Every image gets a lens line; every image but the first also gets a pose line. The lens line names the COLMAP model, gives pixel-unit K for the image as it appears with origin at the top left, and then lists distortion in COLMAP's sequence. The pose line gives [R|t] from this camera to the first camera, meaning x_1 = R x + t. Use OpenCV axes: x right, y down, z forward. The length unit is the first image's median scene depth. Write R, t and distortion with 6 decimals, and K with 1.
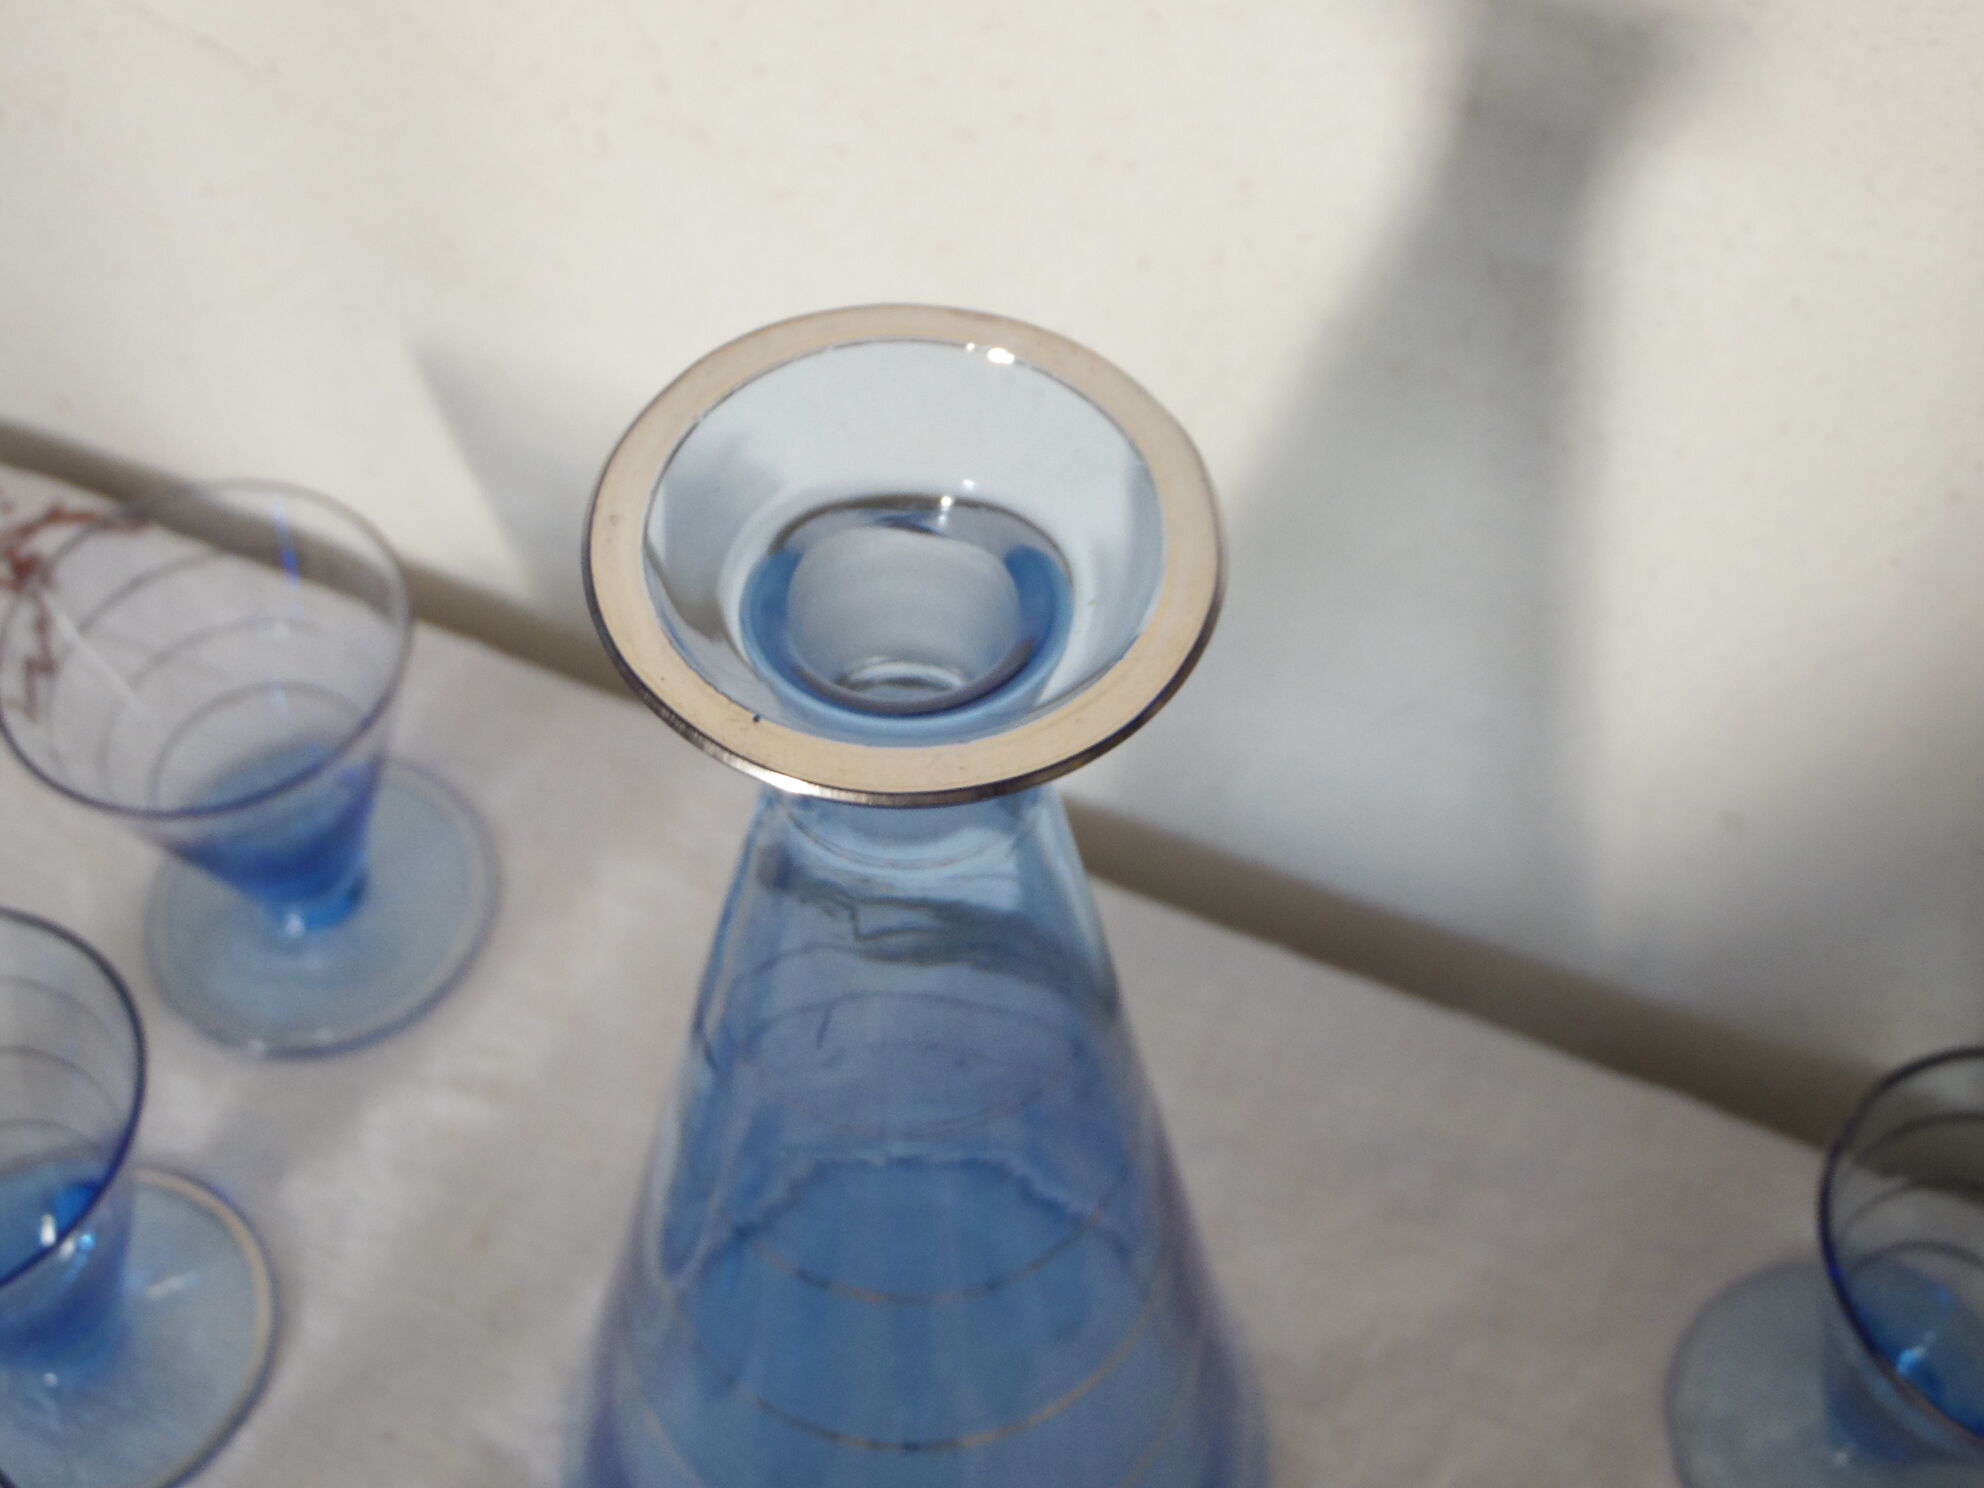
lens RADIAL K [[2240.3, 0, 992.0], [0, 2240.3, 744.0], [0, 0, 1]] dist [-0.000151, -0.134755]
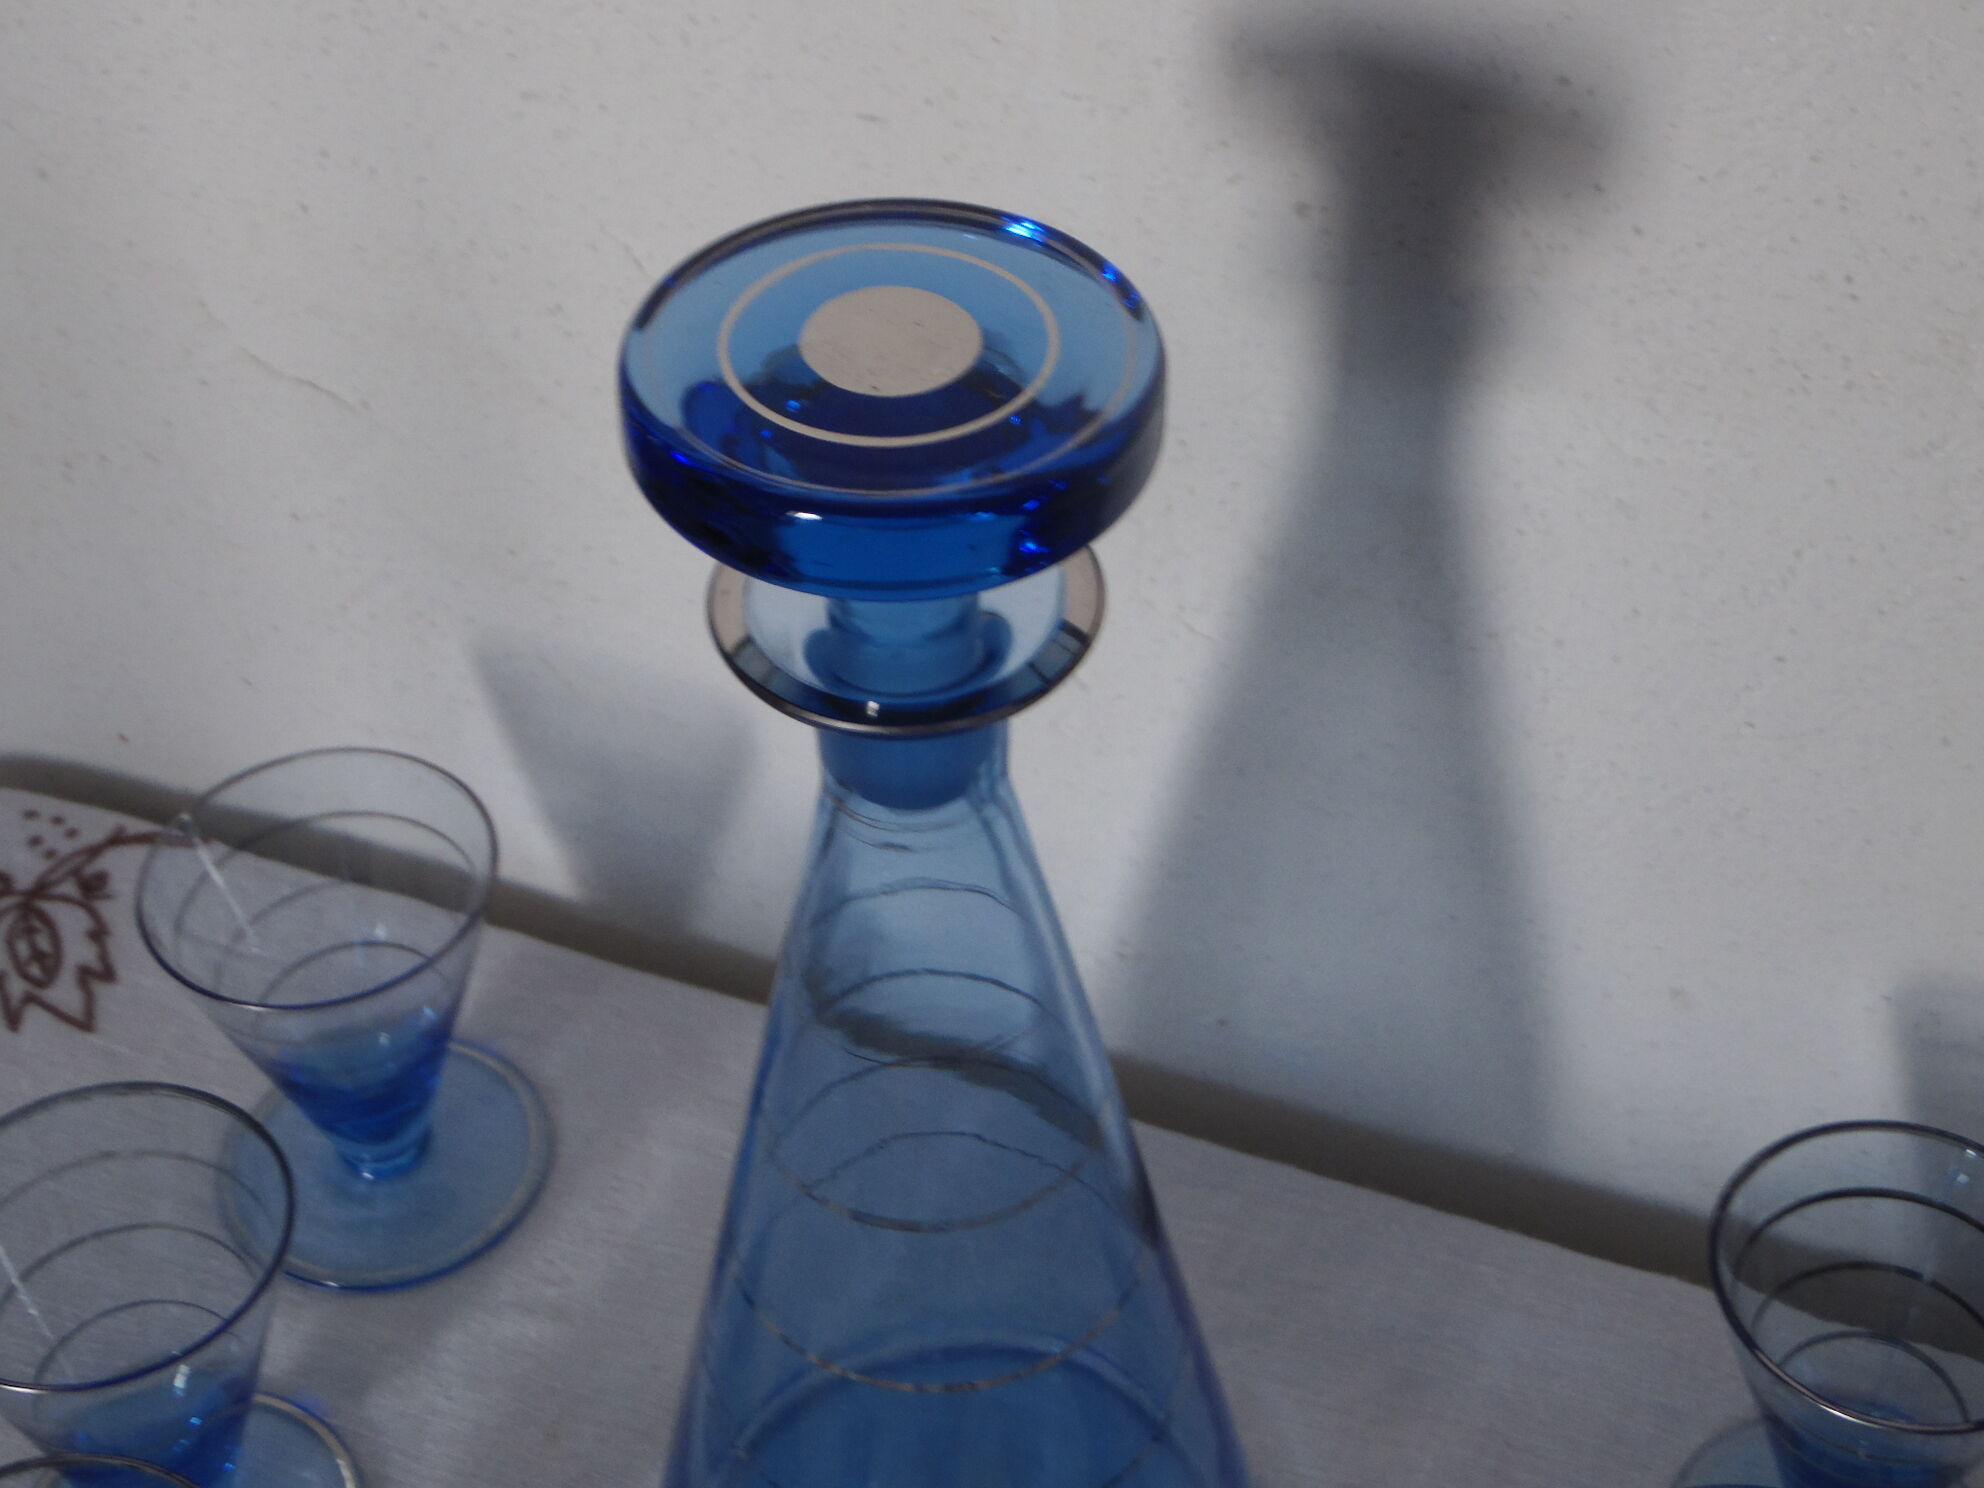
lens RADIAL K [[3167.9, 0, 992.0], [0, 3167.9, 744.0], [0, 0, 1]] dist [-0.000979, -0.012342]
pose [[0.998734, -0.047079, -0.017703, 0.024154], [0.042186, 0.975729, -0.214882, 0.218236], [0.027389, 0.213863, 0.976480, -0.520932]]
